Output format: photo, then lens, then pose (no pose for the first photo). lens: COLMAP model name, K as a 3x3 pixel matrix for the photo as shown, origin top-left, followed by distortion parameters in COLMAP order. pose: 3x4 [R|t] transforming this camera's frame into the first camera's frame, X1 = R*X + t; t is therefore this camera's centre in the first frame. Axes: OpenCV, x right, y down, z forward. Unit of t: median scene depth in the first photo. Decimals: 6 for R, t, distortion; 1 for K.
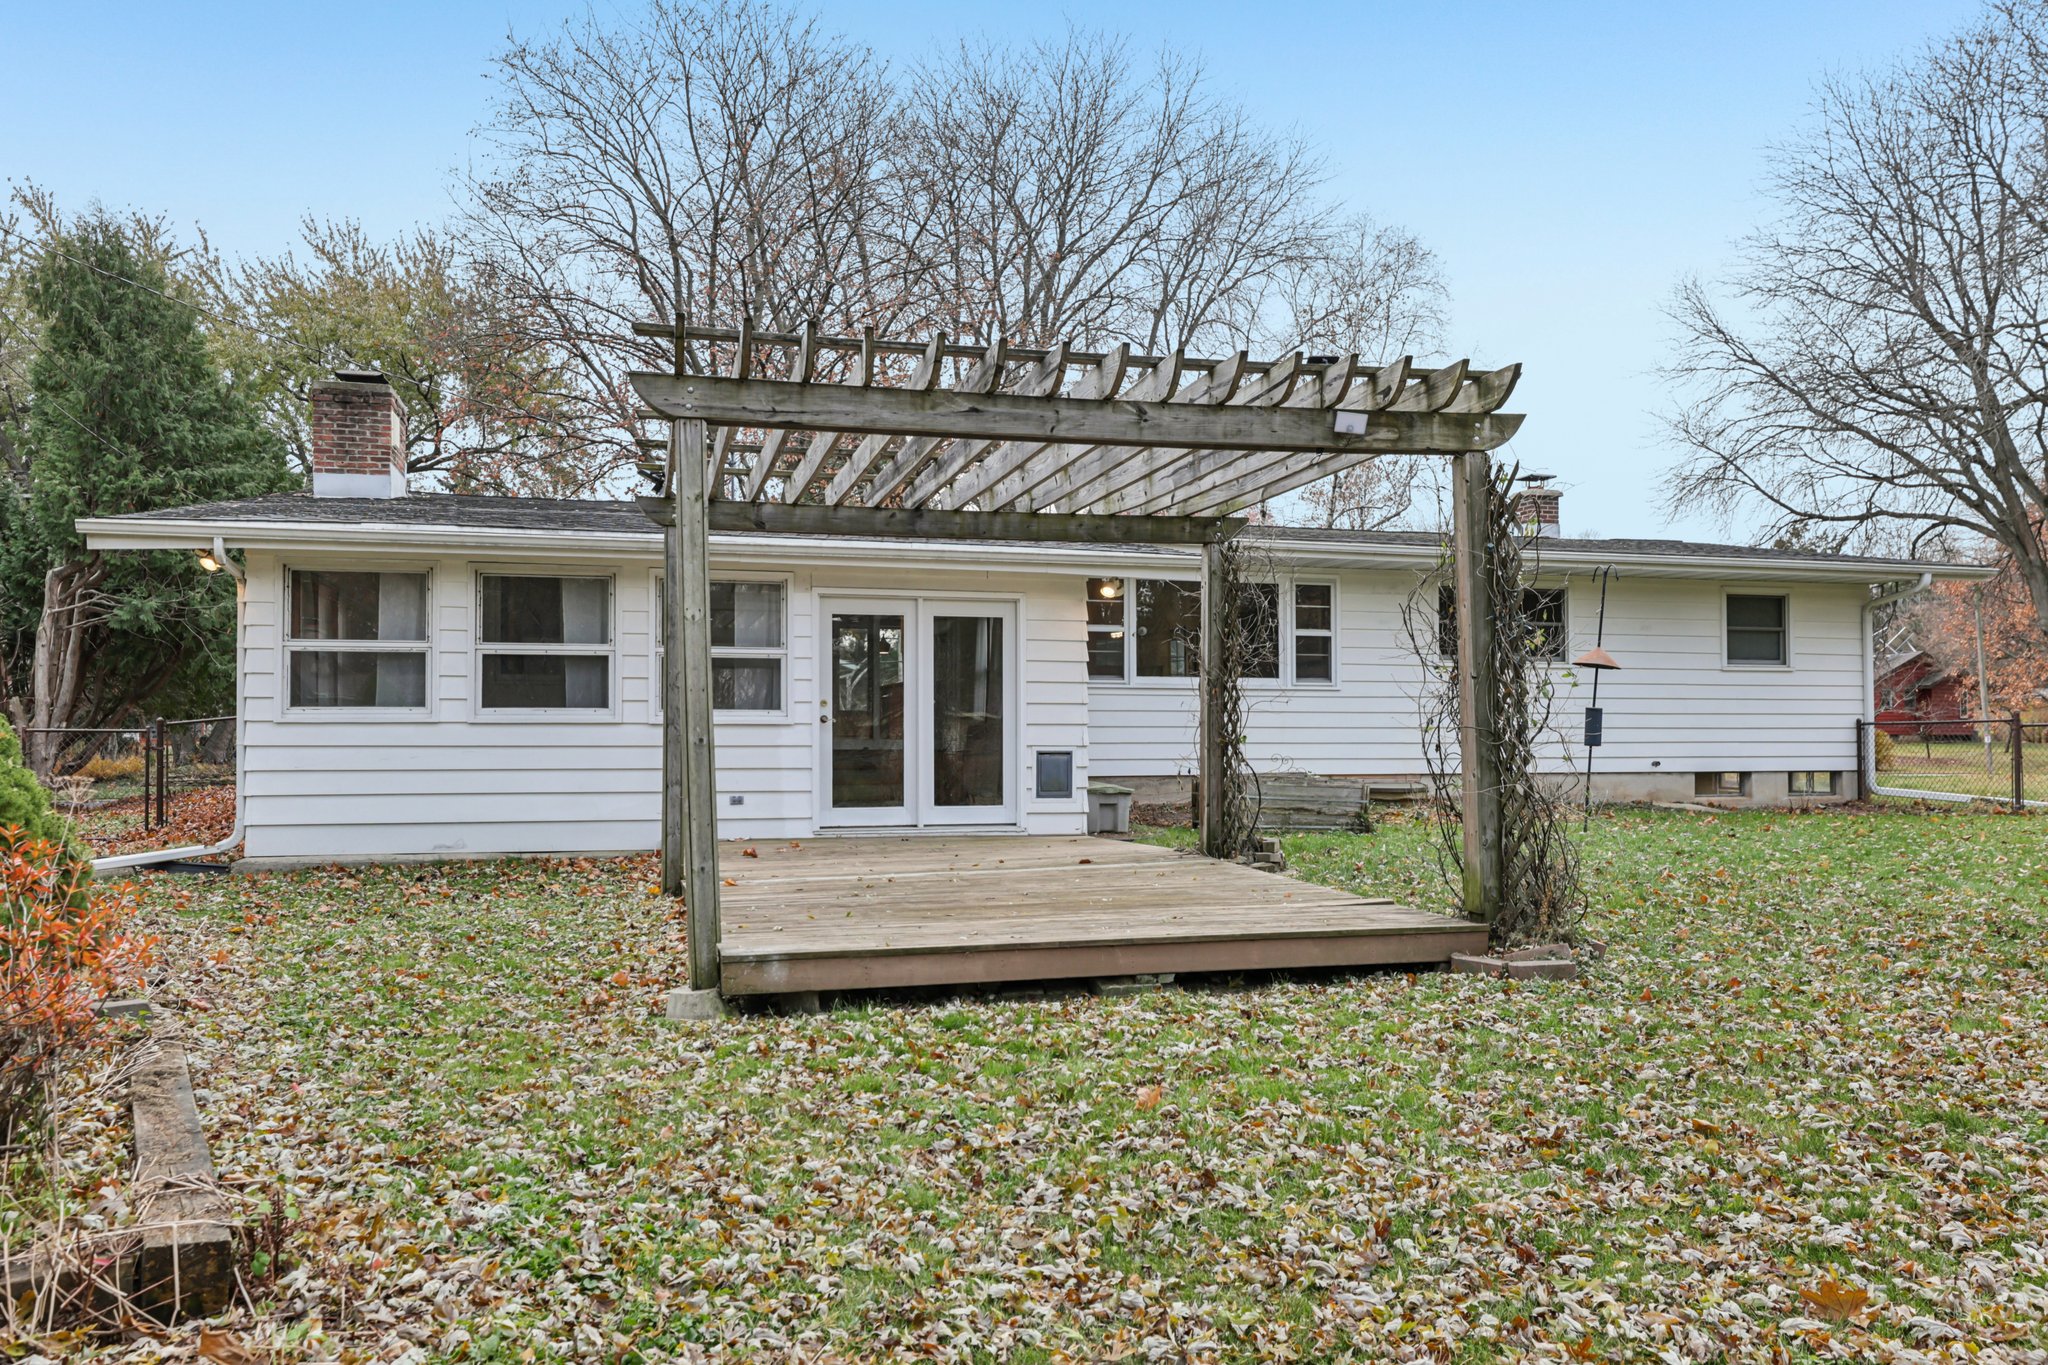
lens RADIAL K [[1577.2, 0, 1024.0], [0, 1577.2, 682.5], [0, 0, 1]] dist [0.079174, -0.000378]
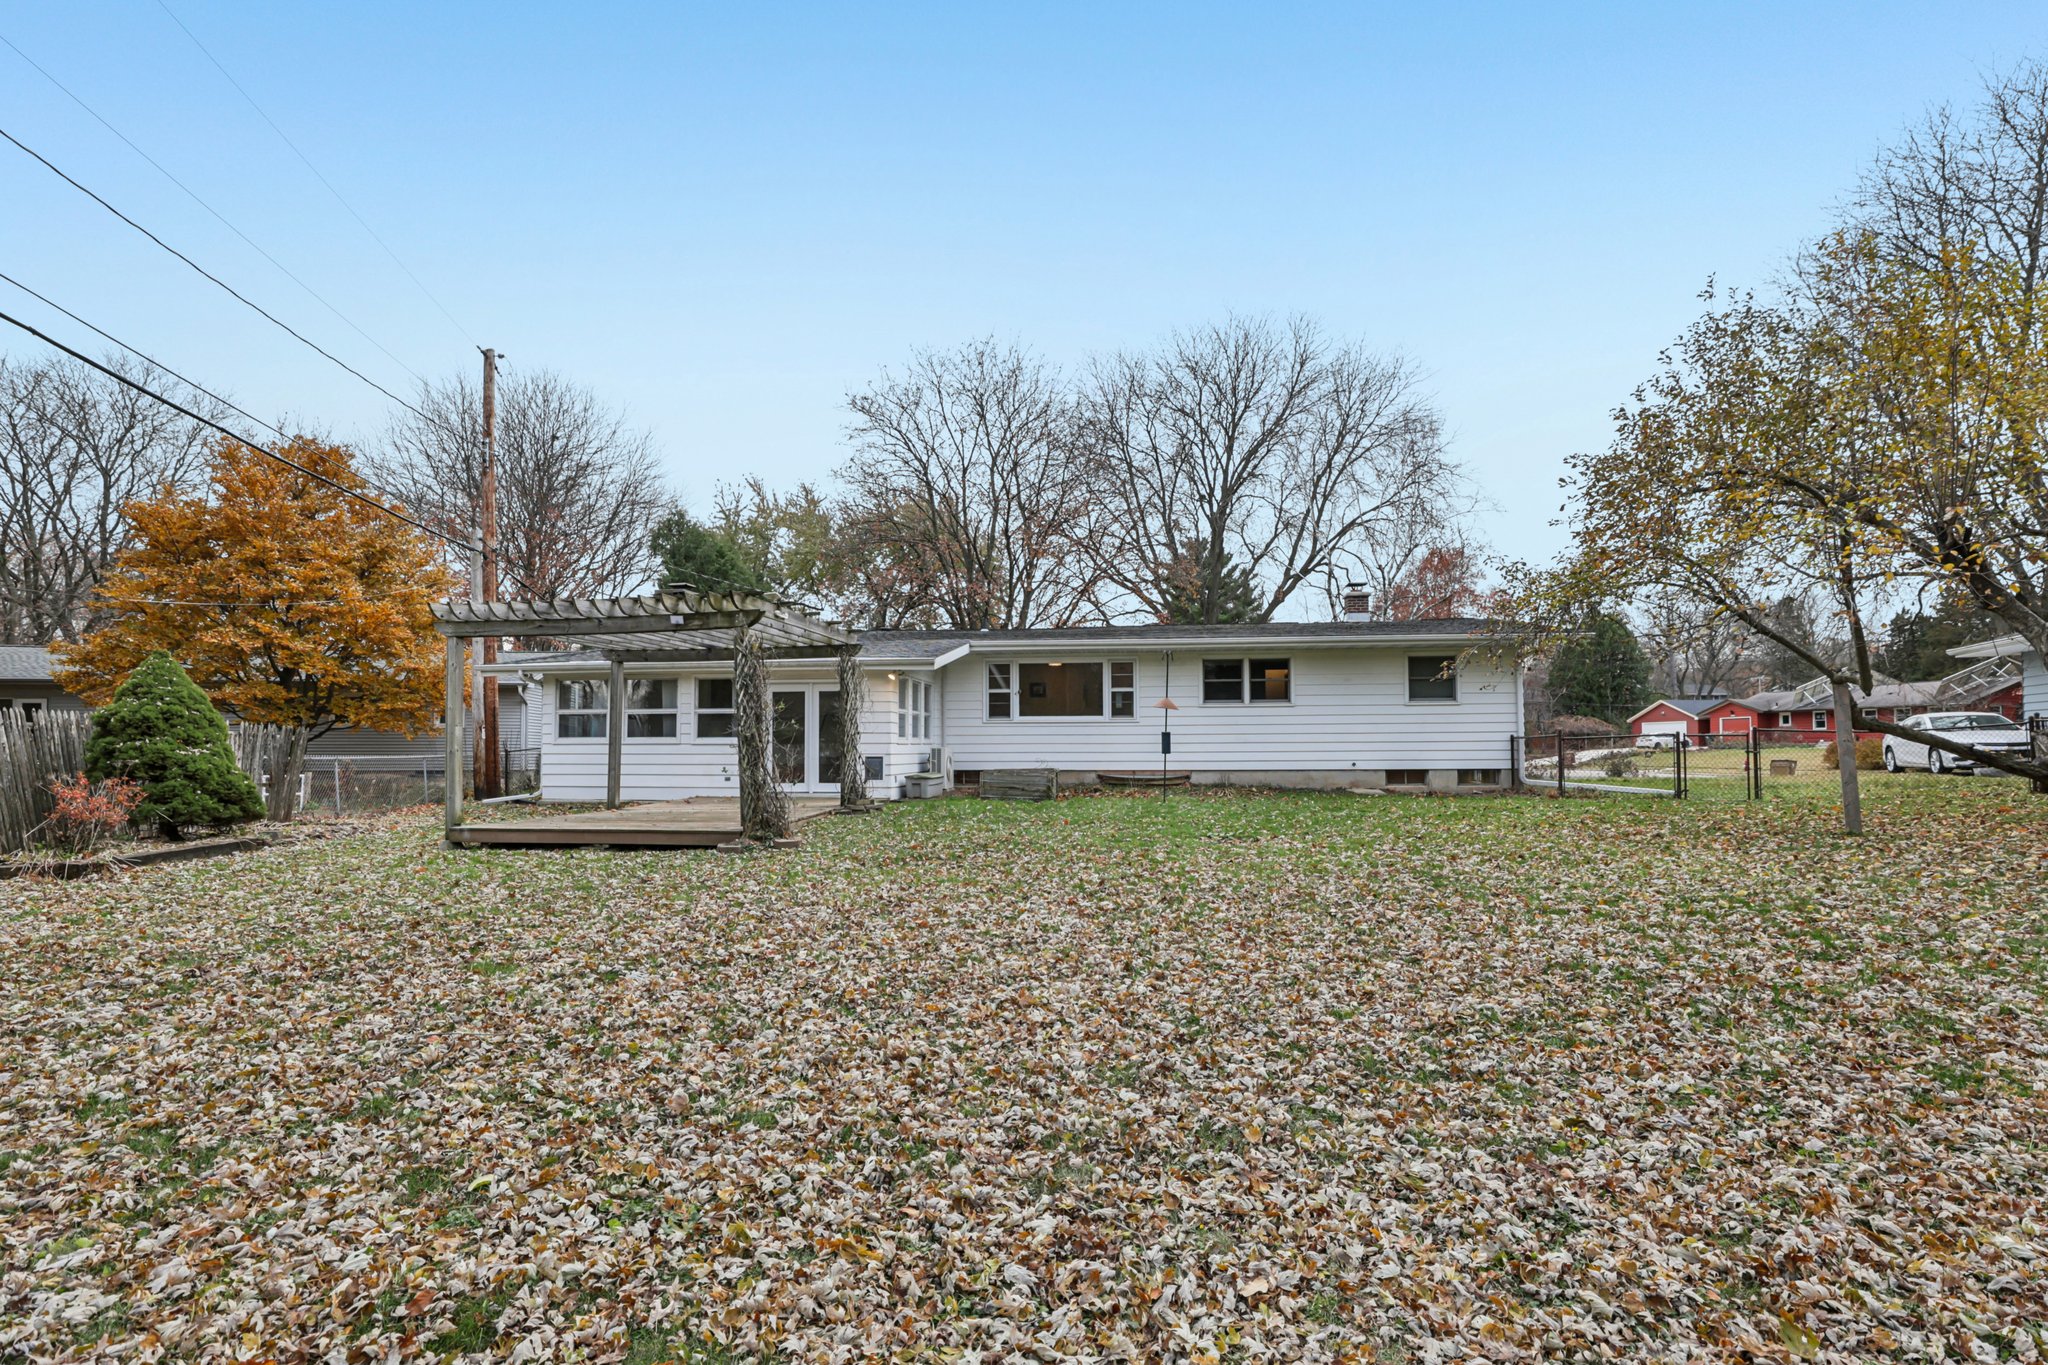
lens RADIAL K [[1028.9, 0, 1024.0], [0, 1028.9, 682.5], [0, 0, 1]] dist [-0.002879, -0.000319]
pose [[0.924888, -0.026958, -0.379283, 0.648934], [0.015293, 0.999314, -0.033737, -0.003159], [0.379932, 0.025403, 0.924665, -0.127612]]
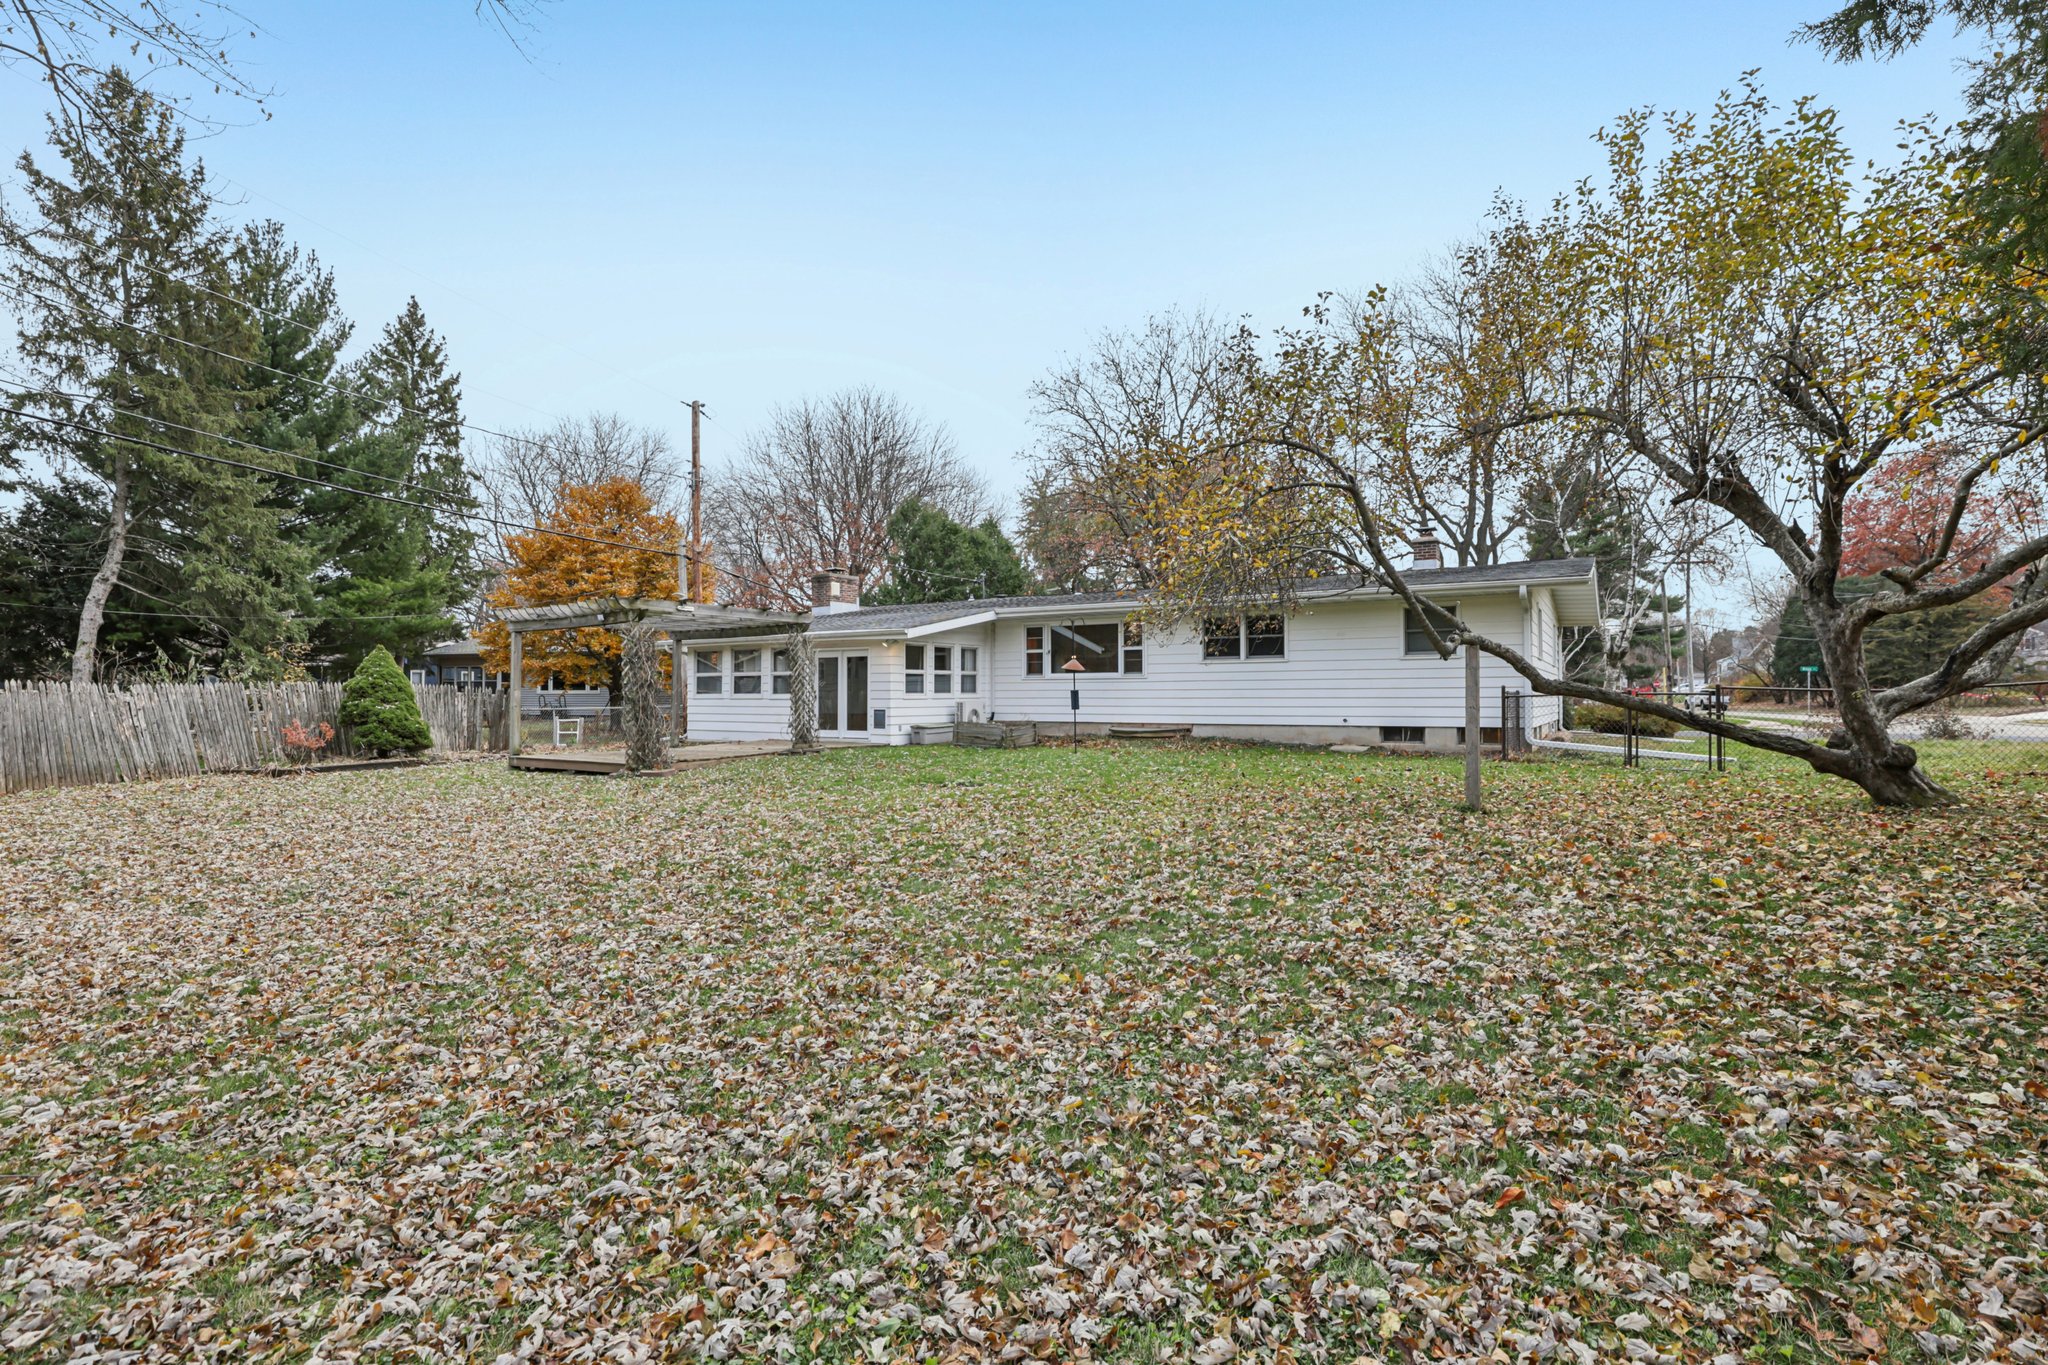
lens RADIAL K [[1028.9, 0, 1024.0], [0, 1028.9, 682.5], [0, 0, 1]] dist [-0.002879, -0.000319]
pose [[0.637880, -0.010900, -0.770059, 1.307657], [0.028118, 0.999563, 0.009143, -0.006419], [0.769623, -0.027485, 0.637907, 0.150300]]
